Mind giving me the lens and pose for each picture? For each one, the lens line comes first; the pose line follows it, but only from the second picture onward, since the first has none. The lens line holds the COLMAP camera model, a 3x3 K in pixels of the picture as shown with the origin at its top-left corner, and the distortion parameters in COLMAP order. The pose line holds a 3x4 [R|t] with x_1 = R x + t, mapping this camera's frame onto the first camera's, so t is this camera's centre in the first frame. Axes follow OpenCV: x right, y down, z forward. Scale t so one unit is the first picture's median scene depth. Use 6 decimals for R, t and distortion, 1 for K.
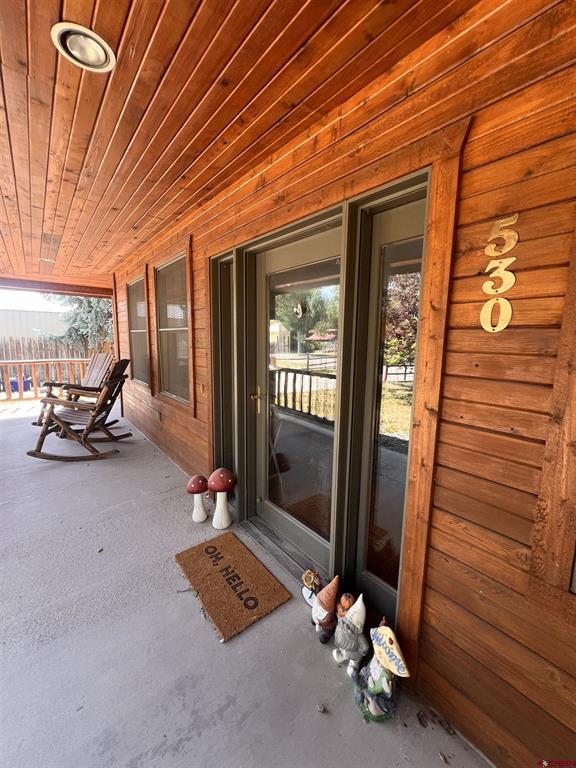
lens RADIAL K [[306.6, 0, 289.8], [0, 306.6, 390.6], [0, 0, 1]] dist [0.000961, 0.000041]
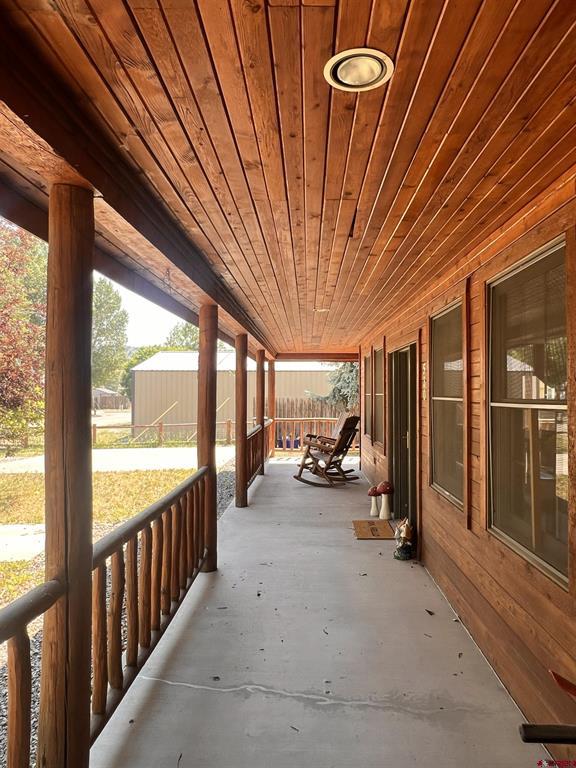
lens RADIAL K [[515.5, 0, 288.3], [0, 515.5, 386.9], [0, 0, 1]] dist [-0.000528, -0.000080]
pose [[0.748832, -0.033253, -0.661925, 0.577774], [-0.086734, 0.985234, -0.147617, 0.104228], [0.657060, 0.167952, 0.734890, -0.674218]]
